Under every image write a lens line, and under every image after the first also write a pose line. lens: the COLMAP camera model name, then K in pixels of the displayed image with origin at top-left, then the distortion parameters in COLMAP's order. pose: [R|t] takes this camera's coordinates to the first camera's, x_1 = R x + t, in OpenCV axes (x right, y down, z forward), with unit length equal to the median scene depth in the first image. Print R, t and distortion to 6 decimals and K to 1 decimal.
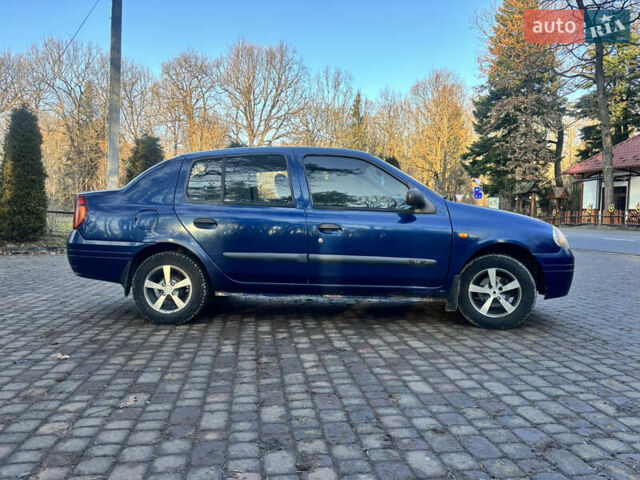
lens RADIAL K [[479.8, 0, 316.7], [0, 479.8, 240.2], [0, 0, 1]] dist [0.048429, -0.046627]
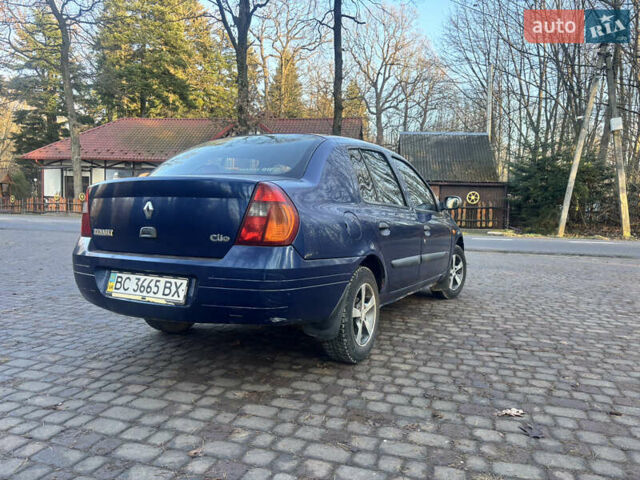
lens RADIAL K [[479.8, 0, 316.7], [0, 479.8, 240.2], [0, 0, 1]] dist [0.048429, -0.046627]
pose [[0.438139, -0.048366, 0.897605, -1.361088], [0.022416, 0.998829, 0.042878, -0.068189], [-0.898628, 0.001335, 0.438710, 0.970762]]
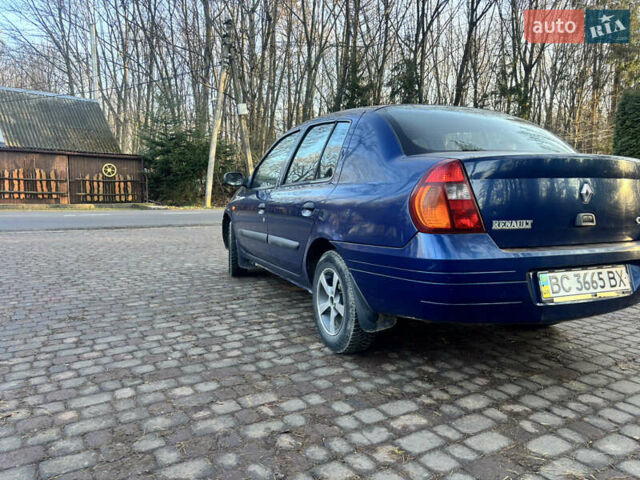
lens RADIAL K [[479.8, 0, 316.7], [0, 479.8, 240.2], [0, 0, 1]] dist [0.048429, -0.046627]
pose [[-0.409312, -0.101035, 0.906783, -1.230781], [0.032627, 0.991593, 0.125212, -0.126962], [-0.911811, 0.080836, -0.402574, 2.283851]]
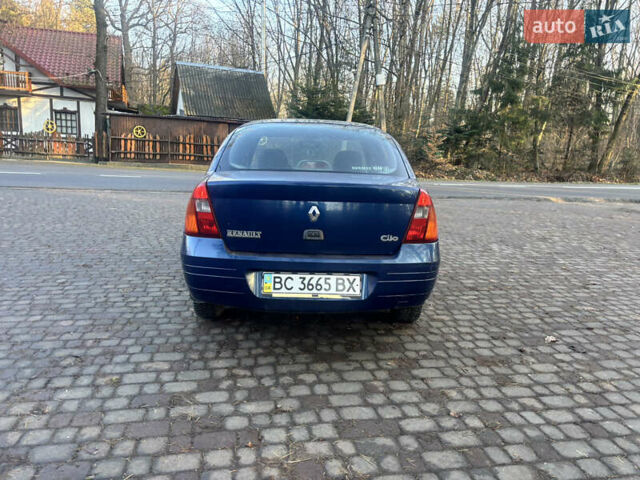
lens RADIAL K [[482.4, 0, 321.1], [0, 482.4, 222.8], [0, 0, 1]] dist [0.059450, -0.059539]
pose [[-0.067943, -0.156489, 0.985340, -1.622584], [0.002544, 0.987592, 0.157022, -0.217240], [-0.997686, 0.013175, -0.066702, 1.657981]]
